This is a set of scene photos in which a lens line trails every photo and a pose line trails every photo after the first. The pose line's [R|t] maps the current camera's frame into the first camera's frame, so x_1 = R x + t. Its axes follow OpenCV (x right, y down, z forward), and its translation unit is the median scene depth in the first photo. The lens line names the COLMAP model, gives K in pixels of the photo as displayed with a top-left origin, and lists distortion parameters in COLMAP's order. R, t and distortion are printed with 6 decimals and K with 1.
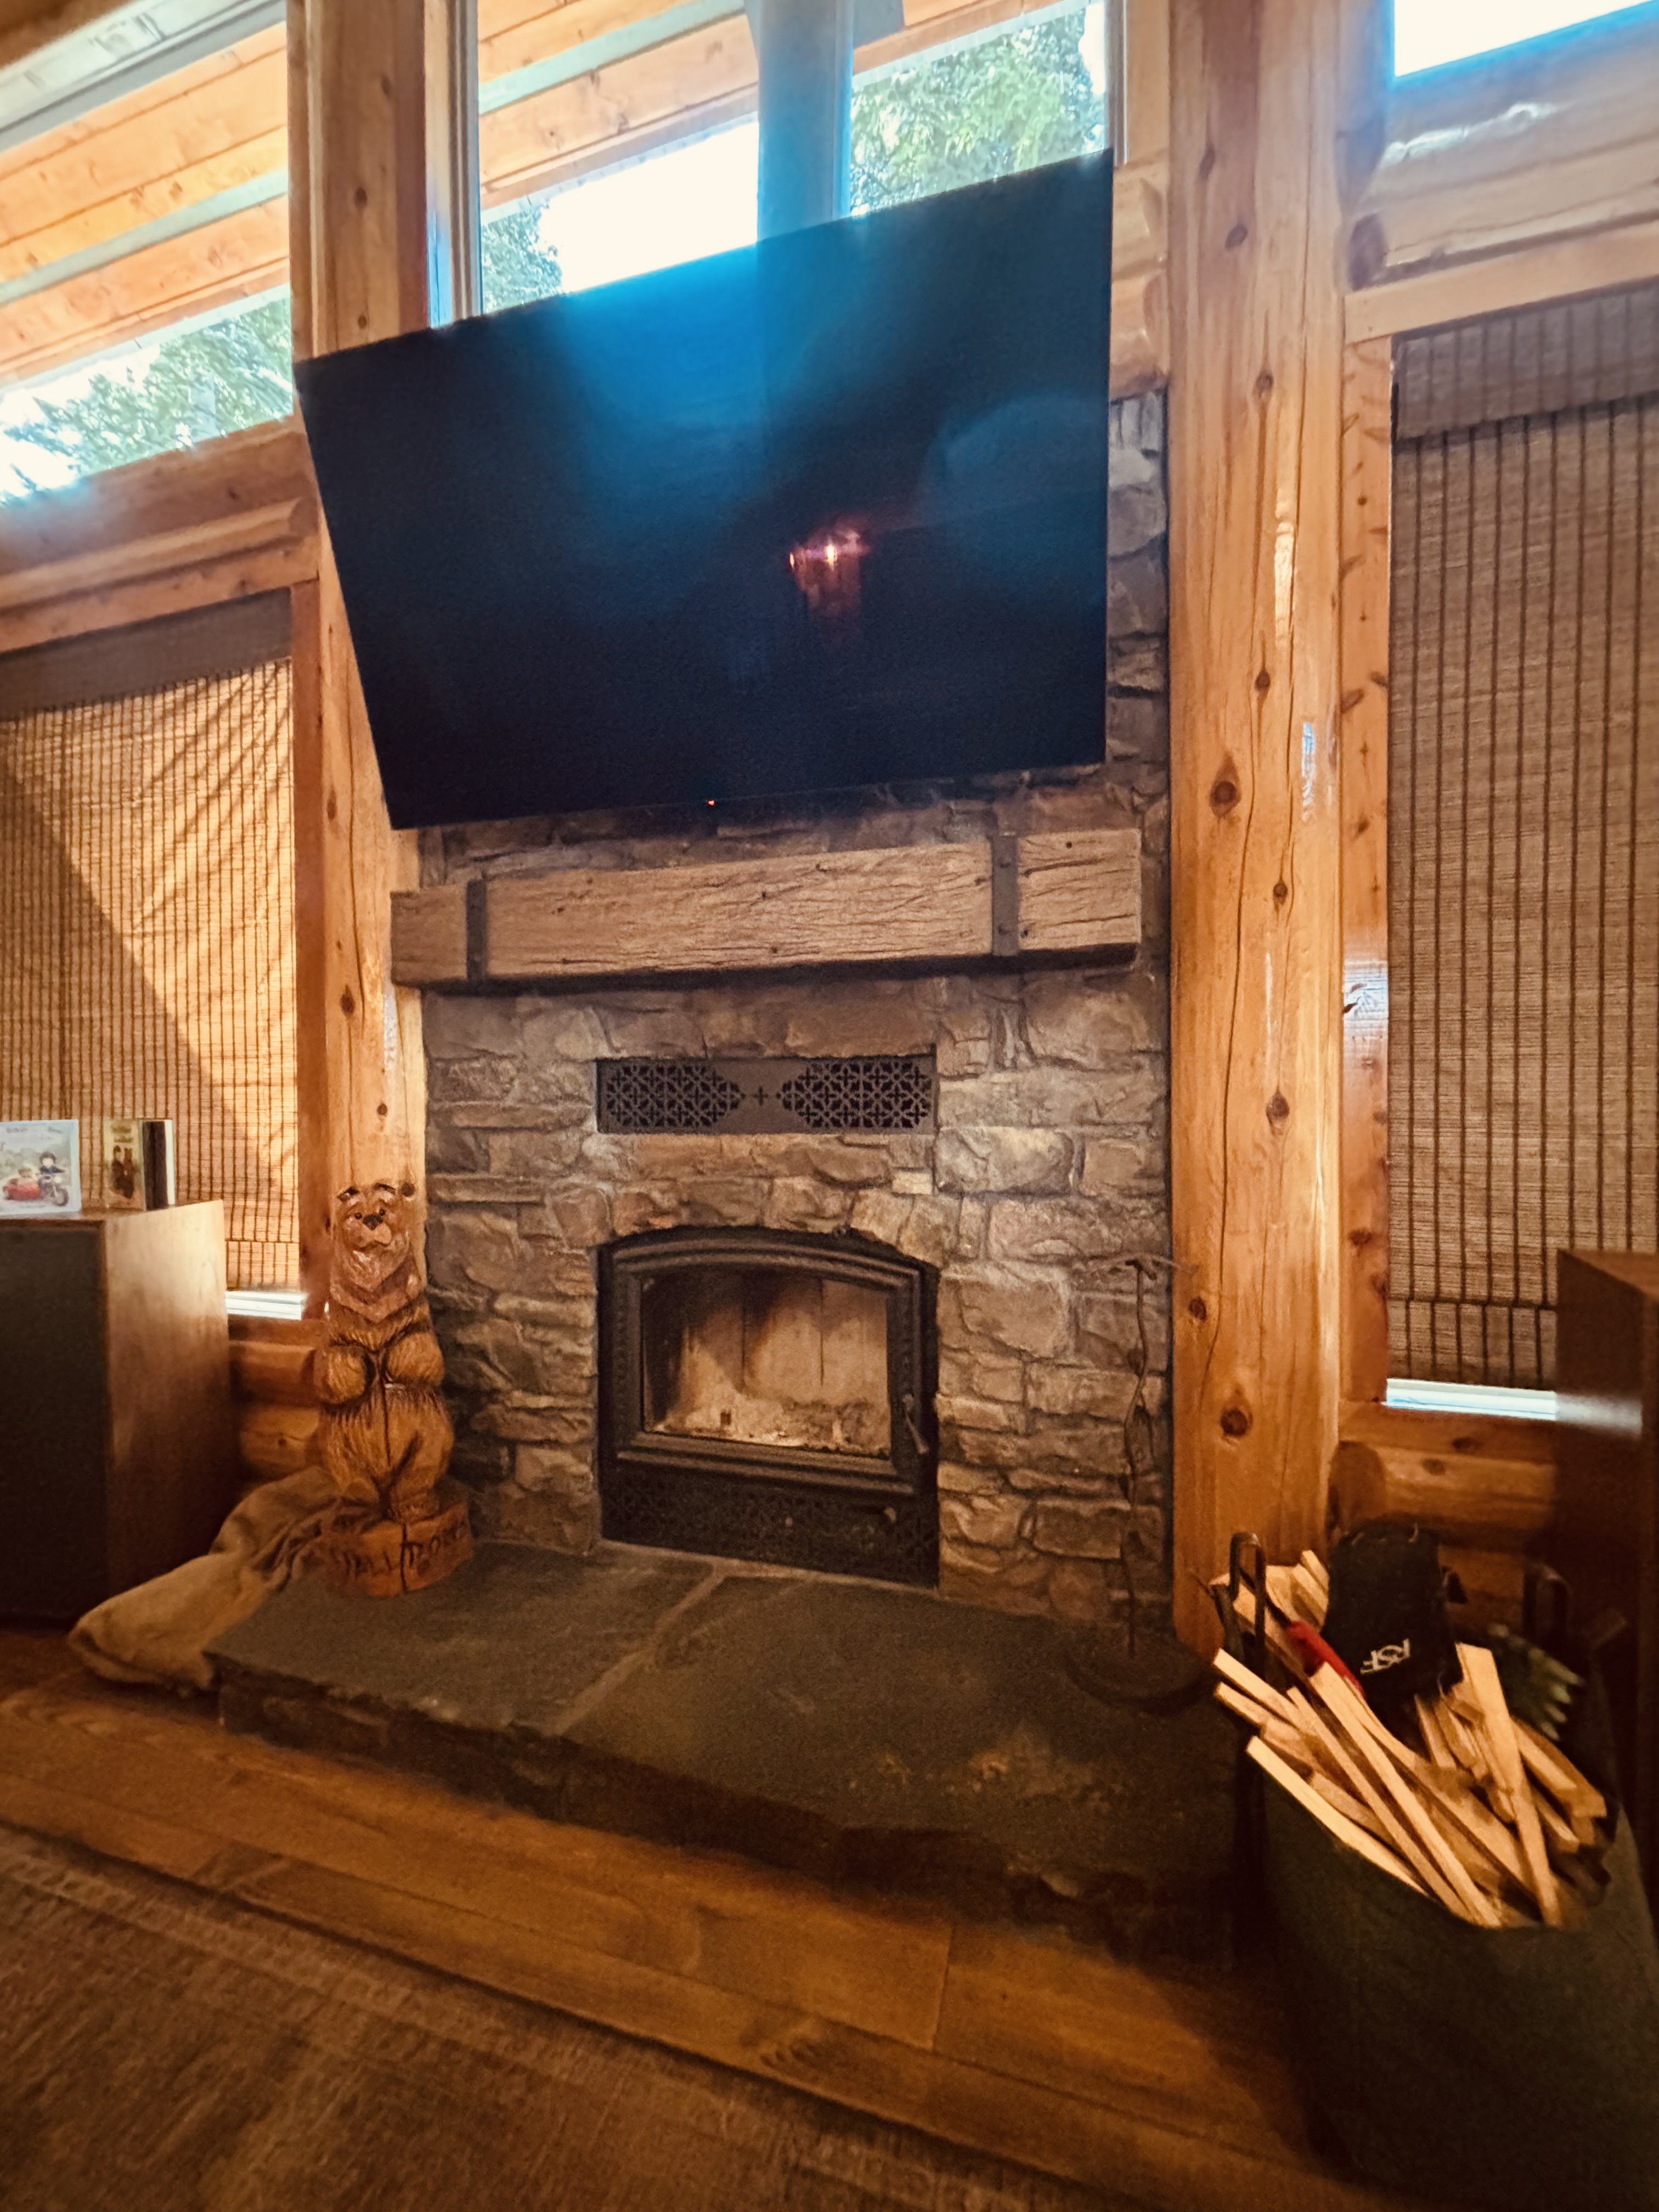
lens RADIAL K [[890.3, 0, 826.4], [0, 890.3, 1109.9], [0, 0, 1]] dist [0.001242, 0.000126]
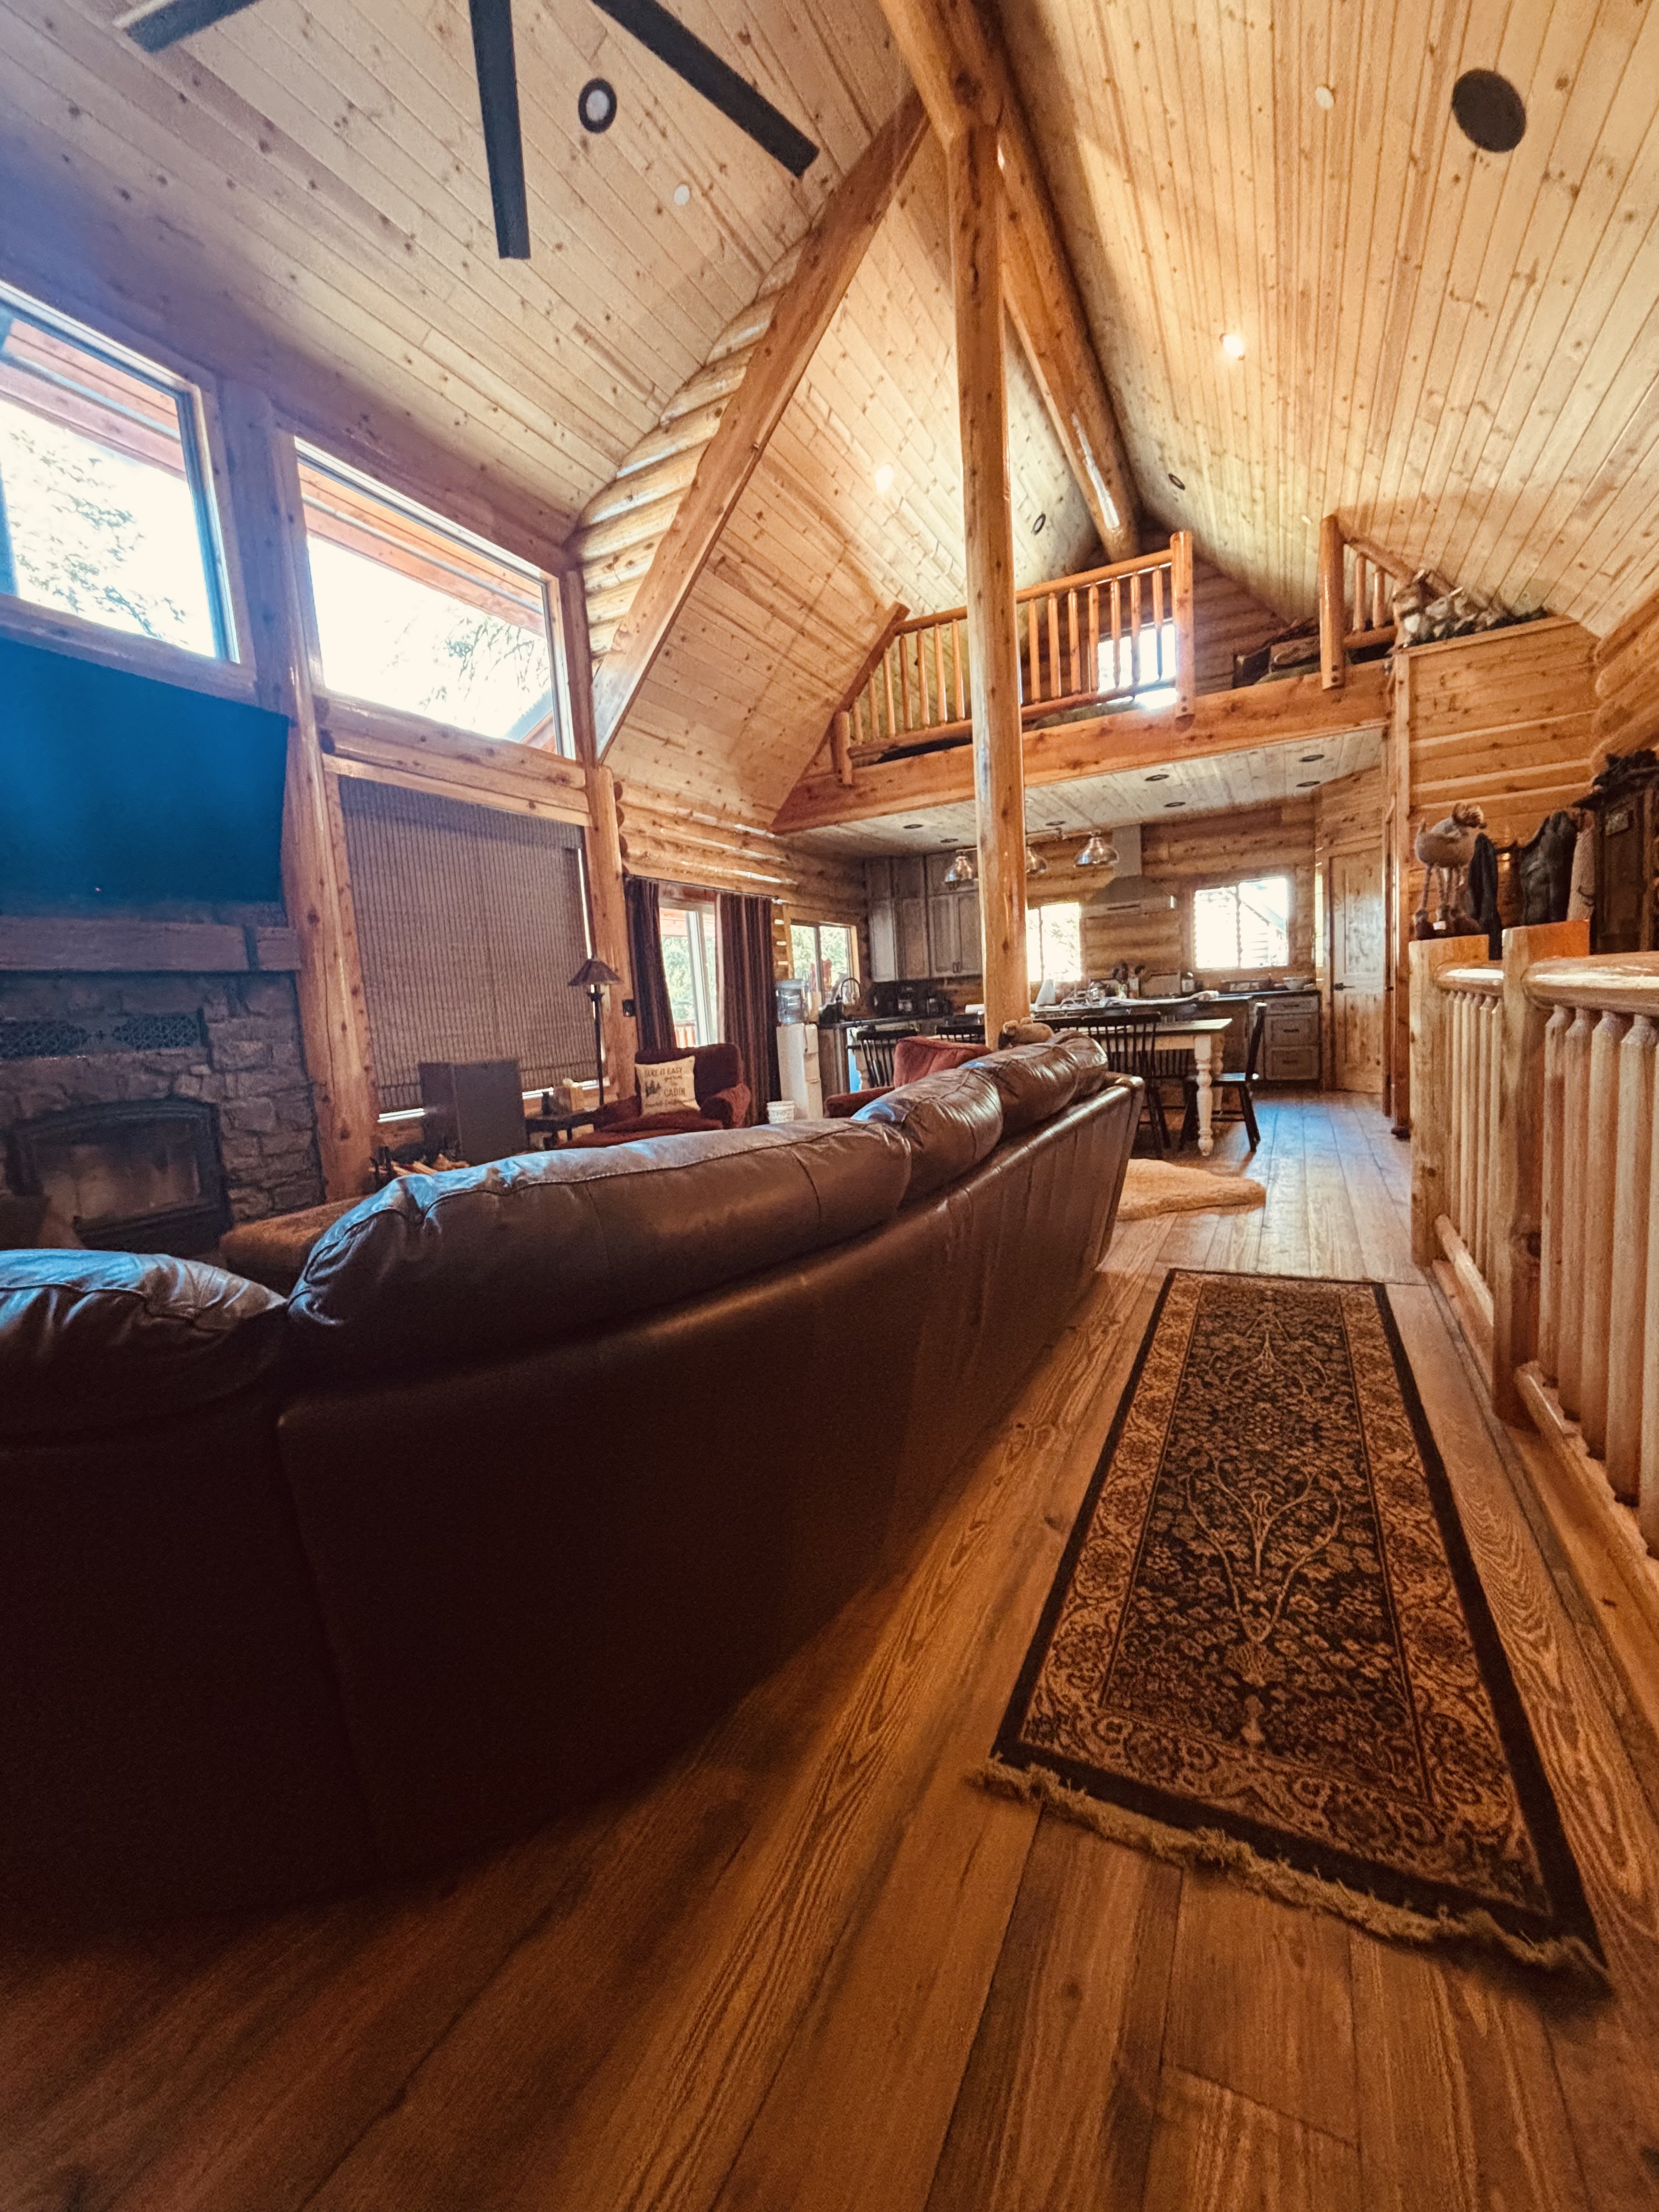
lens RADIAL K [[890.3, 0, 827.9], [0, 890.3, 1108.9], [0, 0, 1]] dist [0.001242, 0.000126]
pose [[0.172333, -0.118542, 0.977880, -1.849416], [0.084240, 0.990869, 0.105271, 0.078184], [-0.981430, 0.064235, 0.180746, -0.953421]]
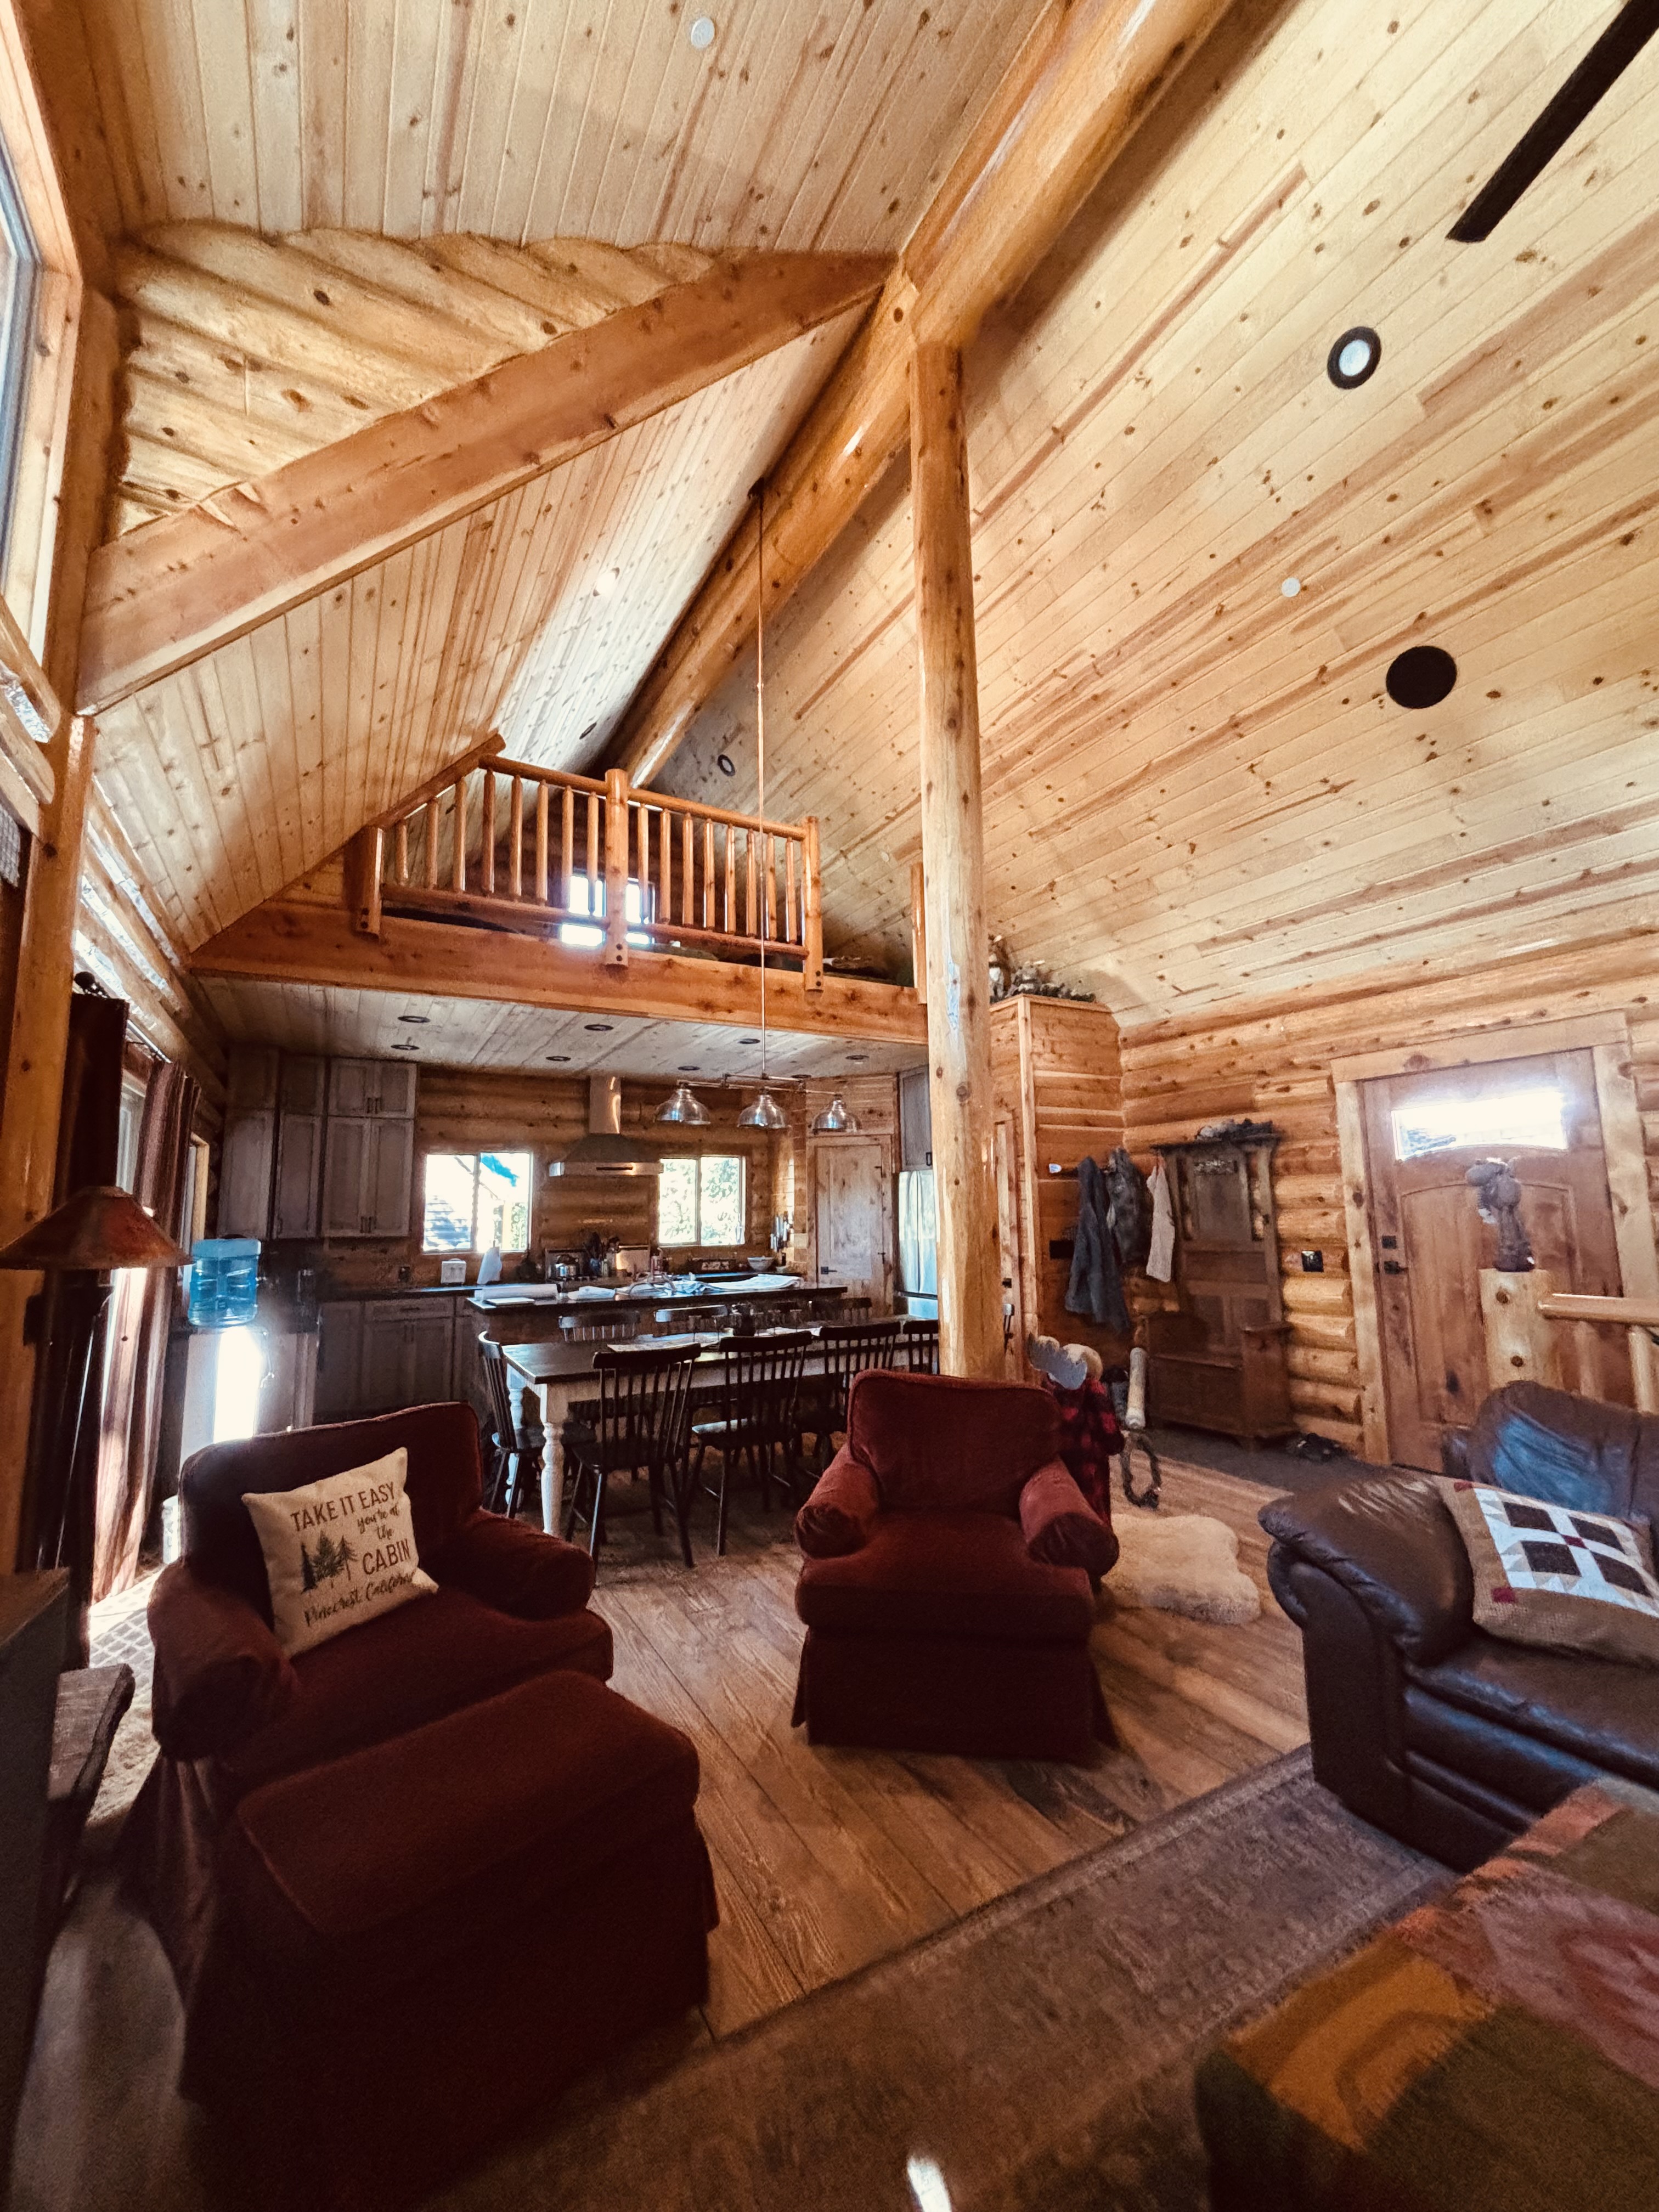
lens RADIAL K [[890.3, 0, 828.9], [0, 890.3, 1108.2], [0, 0, 1]] dist [0.001242, 0.000126]
pose [[-0.725110, 0.102069, 0.681027, -0.178583], [0.030229, 0.992719, -0.116598, -0.140946], [-0.687970, -0.063960, -0.722916, 0.651438]]
